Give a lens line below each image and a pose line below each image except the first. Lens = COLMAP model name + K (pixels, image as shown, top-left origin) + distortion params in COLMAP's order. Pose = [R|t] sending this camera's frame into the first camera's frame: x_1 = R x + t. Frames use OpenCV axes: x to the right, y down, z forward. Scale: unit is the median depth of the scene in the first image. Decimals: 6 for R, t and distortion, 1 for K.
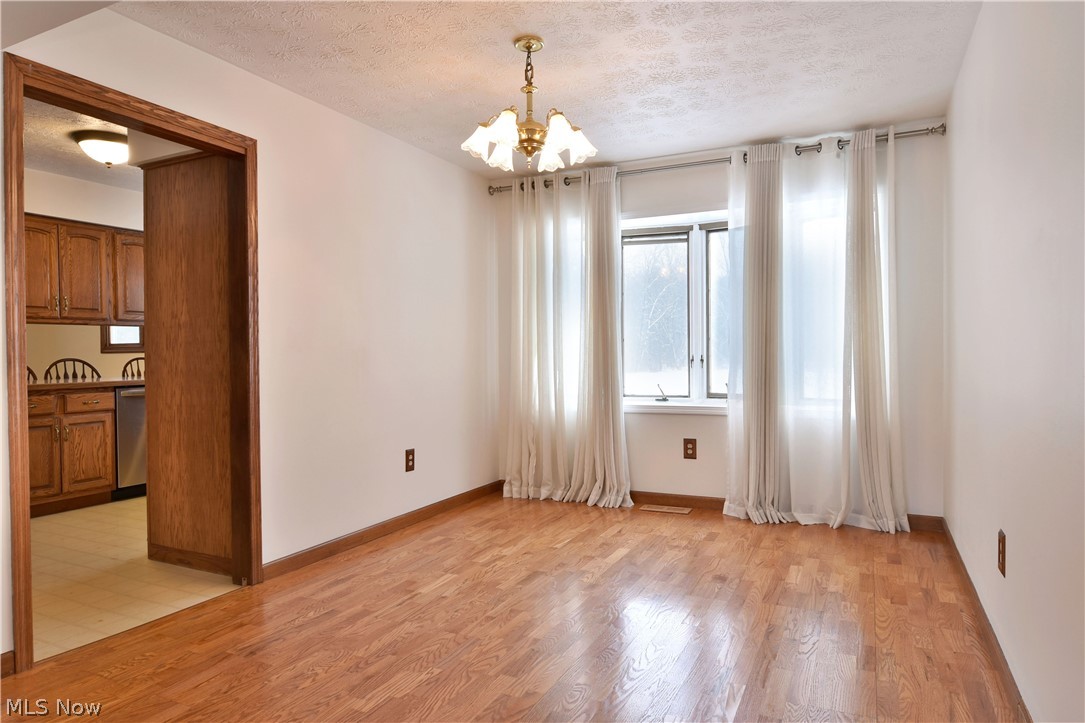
lens RADIAL K [[666.5, 0, 541.4], [0, 666.5, 360.4], [0, 0, 1]] dist [-0.009239, -0.002742]
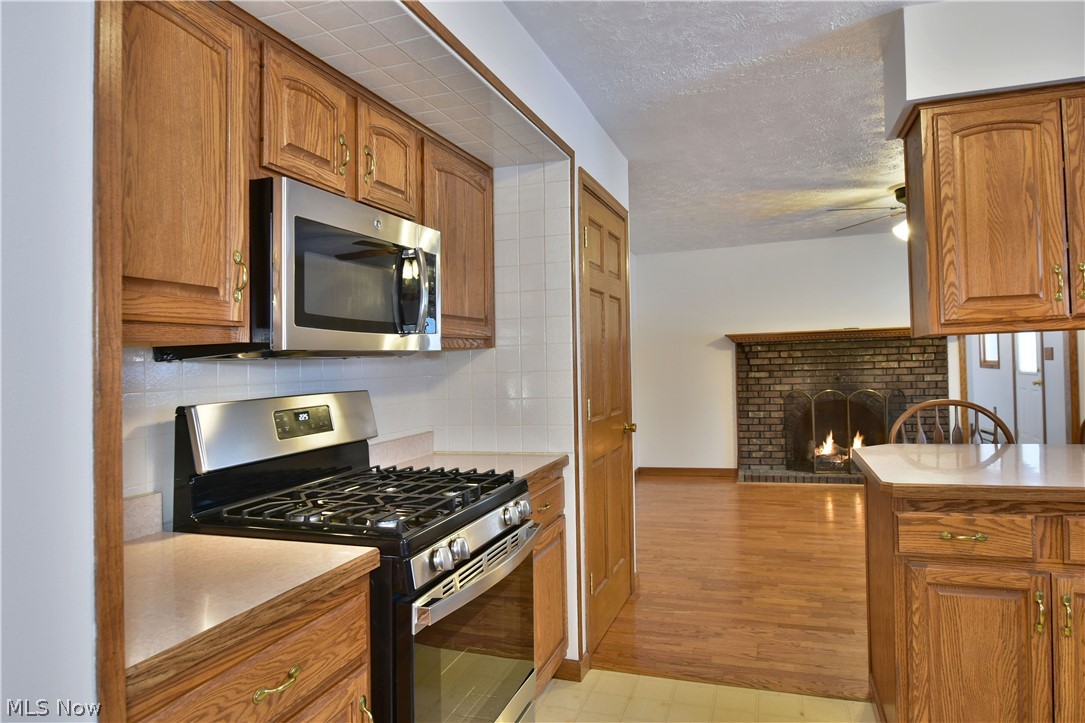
lens RADIAL K [[666.5, 0, 532.5], [0, 666.5, 370.0], [0, 0, 1]] dist [-0.009239, -0.002742]
pose [[0.115308, 0.008022, -0.993297, -0.369455], [0.031175, 0.999446, 0.011690, -0.049174], [0.992840, -0.032314, 0.114994, 0.649372]]
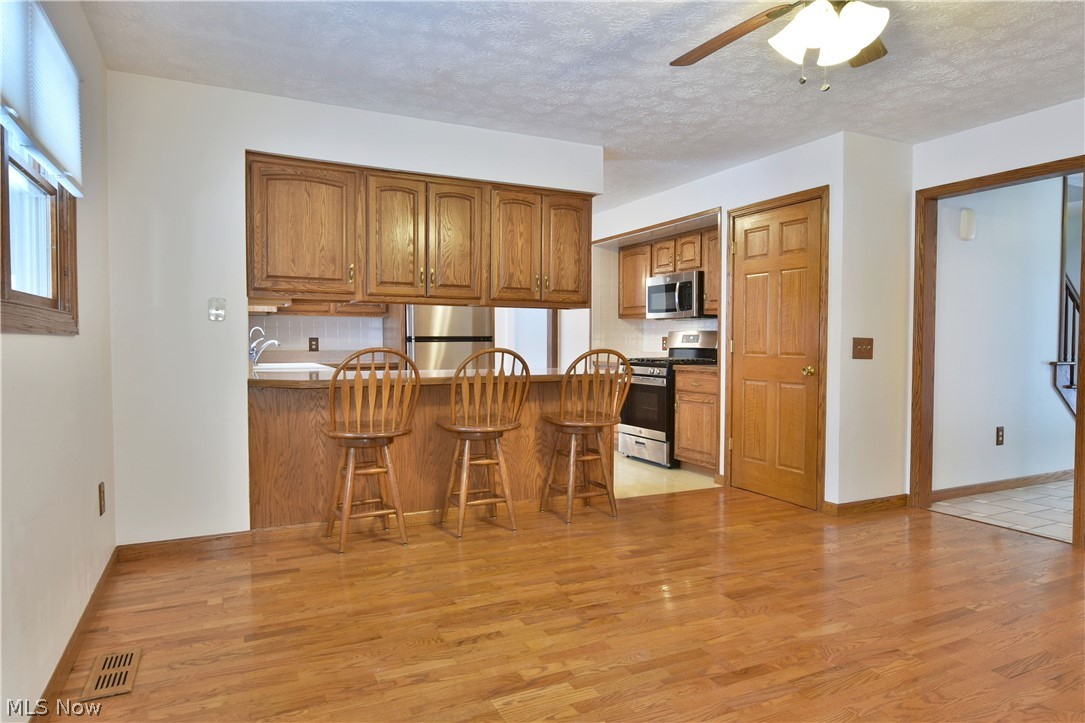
lens RADIAL K [[666.1, 0, 533.8], [0, 666.1, 368.7], [0, 0, 1]] dist [-0.019080, 0.002689]
pose [[-0.784490, -0.026814, 0.619562, -0.686756], [-0.000015, 0.999066, 0.043219, -0.038000], [-0.620142, 0.033895, -0.783757, 1.012695]]
